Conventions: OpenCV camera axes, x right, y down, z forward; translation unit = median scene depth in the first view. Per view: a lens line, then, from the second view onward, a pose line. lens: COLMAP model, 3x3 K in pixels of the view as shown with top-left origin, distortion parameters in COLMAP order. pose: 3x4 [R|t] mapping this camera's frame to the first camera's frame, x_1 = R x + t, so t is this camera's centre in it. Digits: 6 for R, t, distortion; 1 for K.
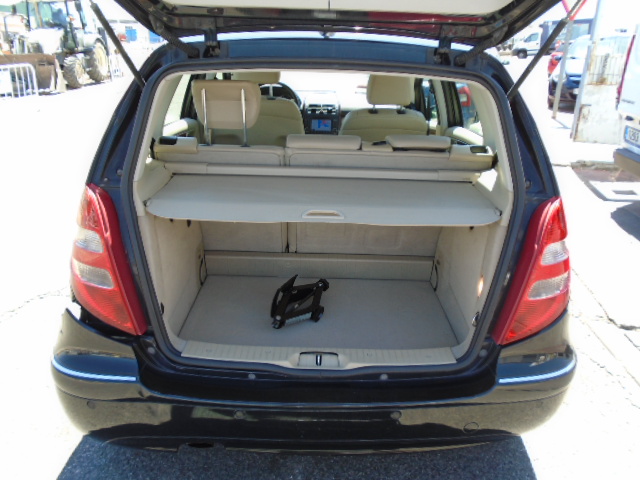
lens RADIAL K [[498.2, 0, 320.0], [0, 498.2, 240.0], [0, 0, 1]] dist [-0.009211, -0.005523]
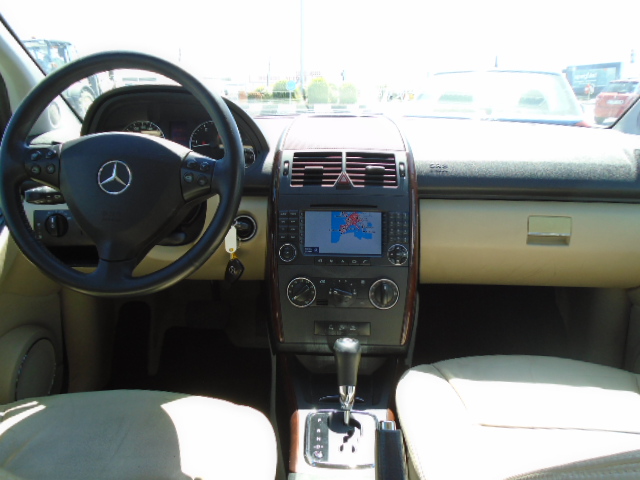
lens RADIAL K [[498.2, 0, 320.0], [0, 498.2, 240.0], [0, 0, 1]] dist [-0.009211, -0.005523]
pose [[0.999379, -0.011527, -0.033299, -0.000857], [0.008218, 0.995168, -0.097844, -0.200593], [0.034266, 0.097510, 0.994644, 0.740085]]
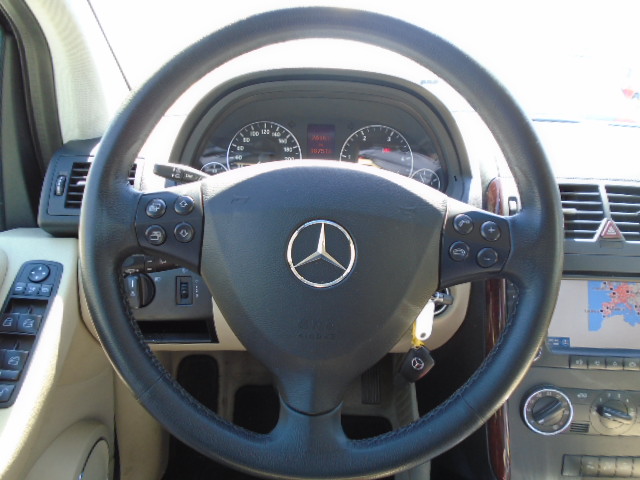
lens RADIAL K [[488.7, 0, 307.3], [0, 488.7, 242.7], [0, 0, 1]] dist [-0.002053, -0.002288]
pose [[0.999934, 0.006300, 0.009629, -0.099212], [-0.005830, 0.998825, -0.048109, -0.245723], [-0.009921, 0.048050, 0.998796, 0.837771]]
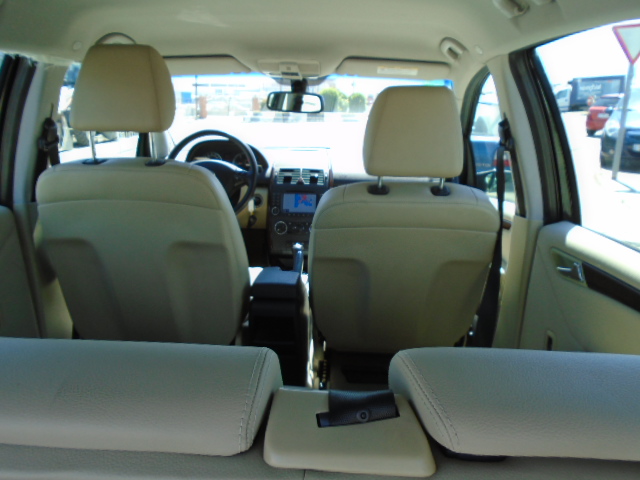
lens RADIAL K [[488.7, 0, 307.3], [0, 488.7, 242.7], [0, 0, 1]] dist [-0.002053, -0.002288]
pose [[0.996972, 0.011760, -0.076873, 0.058084], [-0.019428, 0.994820, -0.099776, -0.123210], [0.075301, 0.100967, 0.992036, 0.417176]]
